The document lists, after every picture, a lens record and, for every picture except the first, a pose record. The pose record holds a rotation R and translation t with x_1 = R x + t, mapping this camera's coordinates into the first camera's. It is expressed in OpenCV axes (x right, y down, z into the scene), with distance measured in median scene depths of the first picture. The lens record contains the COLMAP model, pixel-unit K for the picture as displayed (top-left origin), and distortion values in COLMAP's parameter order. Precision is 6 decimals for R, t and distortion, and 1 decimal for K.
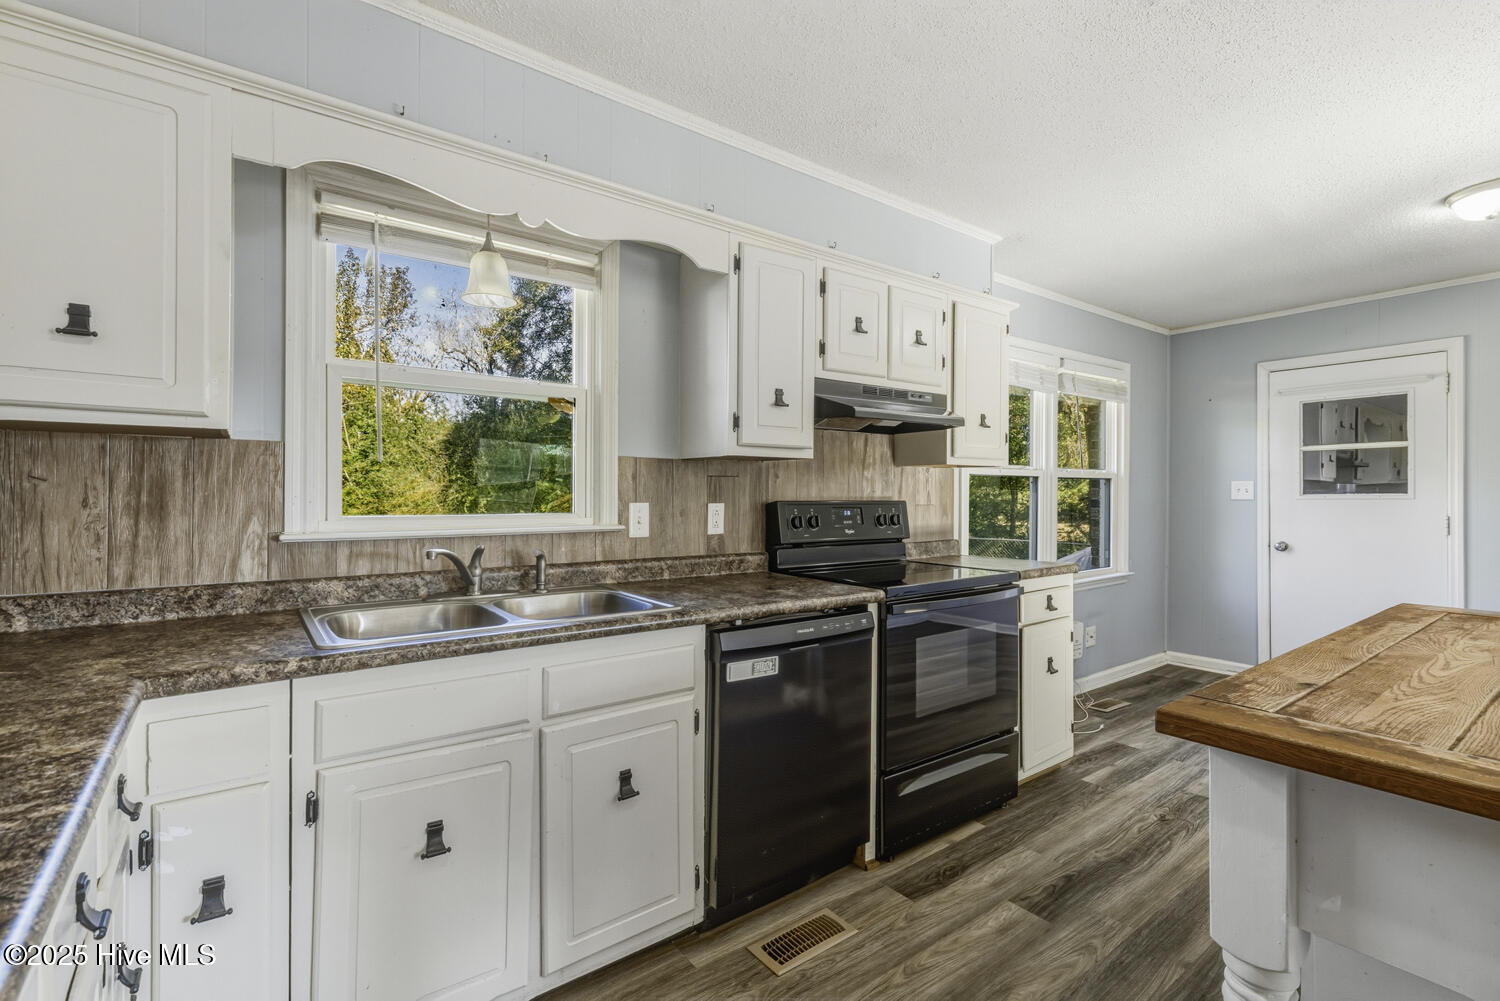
lens RADIAL K [[683.9, 0, 748.3], [0, 683.9, 498.5], [0, 0, 1]] dist [0.005125, 0.000772]
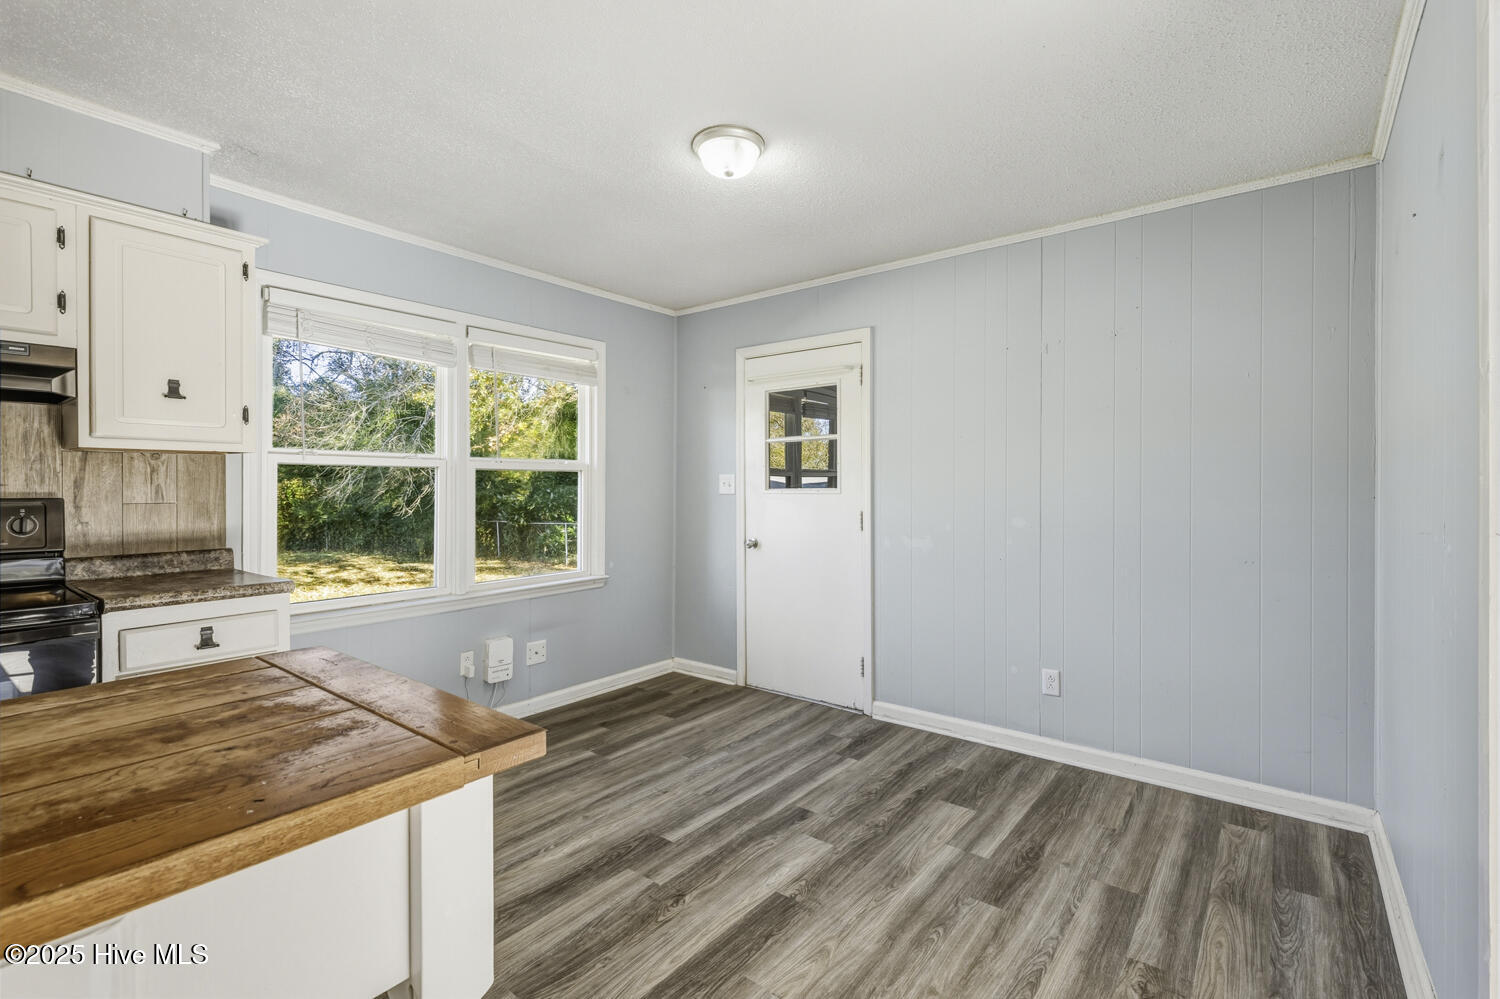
lens RADIAL K [[683.9, 0, 753.6], [0, 683.9, 493.7], [0, 0, 1]] dist [0.005125, 0.000772]
pose [[0.965817, -0.001825, 0.259220, 0.539918], [0.001378, 0.999997, 0.001909, -0.000704], [-0.259223, -0.001486, 0.965816, 0.090814]]
